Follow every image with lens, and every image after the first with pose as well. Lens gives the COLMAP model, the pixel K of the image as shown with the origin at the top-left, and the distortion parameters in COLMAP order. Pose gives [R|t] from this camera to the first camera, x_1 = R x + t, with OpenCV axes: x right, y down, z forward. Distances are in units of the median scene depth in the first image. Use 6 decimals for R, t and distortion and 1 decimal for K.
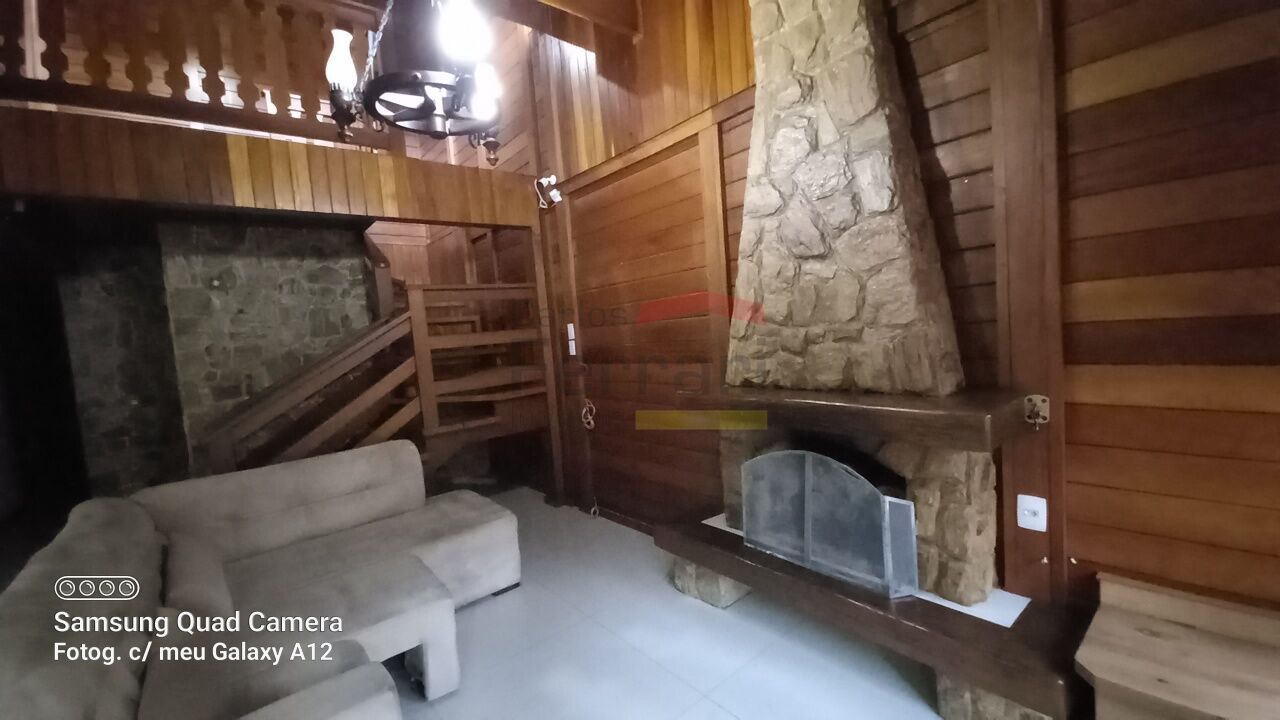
lens RADIAL K [[511.8, 0, 635.4], [0, 511.8, 366.9], [0, 0, 1]] dist [0.016059, -0.006059]
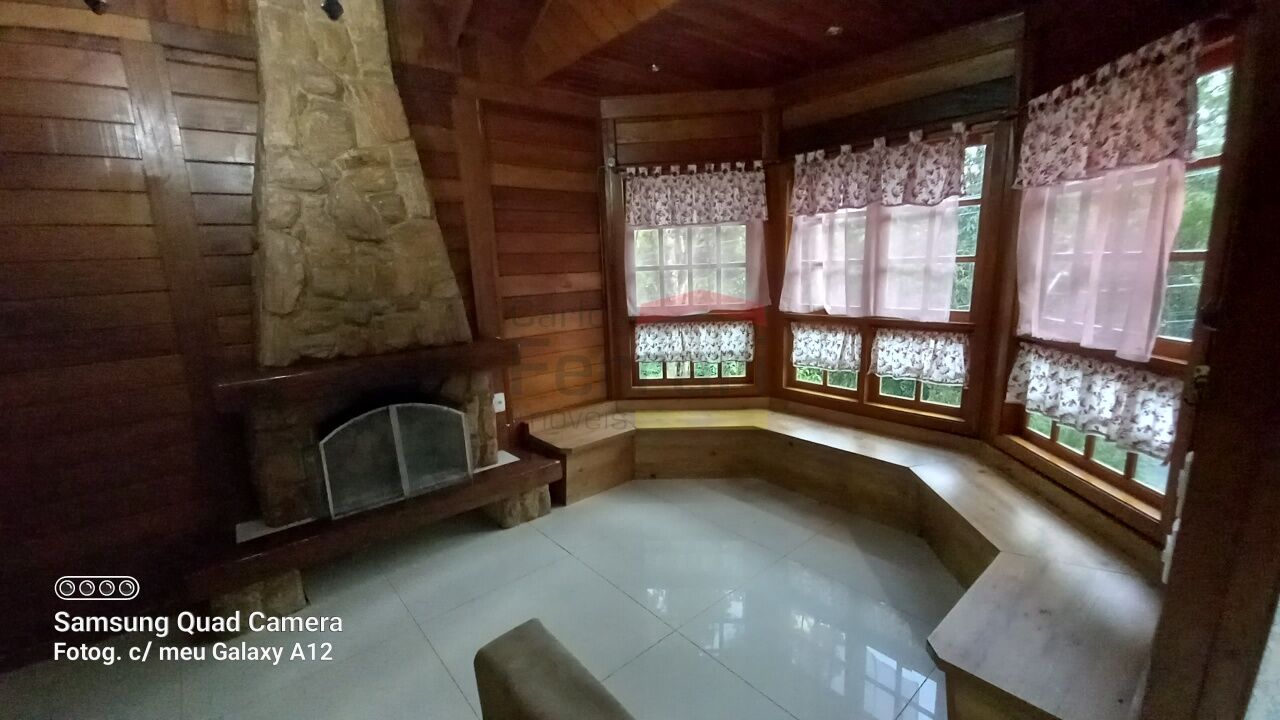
lens RADIAL K [[511.8, 0, 642.7], [0, 511.8, 364.6], [0, 0, 1]] dist [0.016059, -0.006059]
pose [[-0.017130, -0.115255, 0.993188, -0.811822], [0.121364, 0.985750, 0.116485, 0.003420], [-0.992460, 0.122532, -0.002898, 0.393786]]
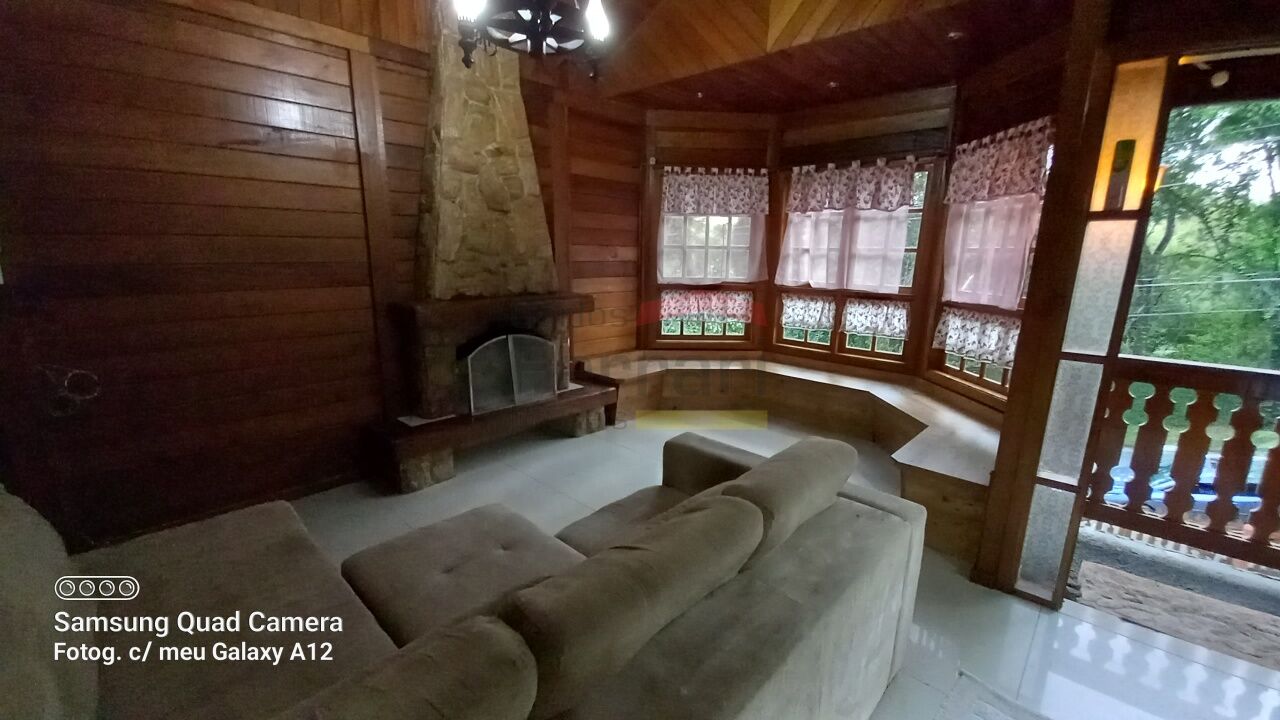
lens RADIAL K [[511.8, 0, 641.7], [0, 511.8, 365.8], [0, 0, 1]] dist [0.016059, -0.006059]
pose [[-0.130667, -0.139207, 0.981605, -1.247974], [0.076023, 0.985771, 0.149918, 0.048519], [-0.988507, 0.094214, -0.118224, 0.756355]]
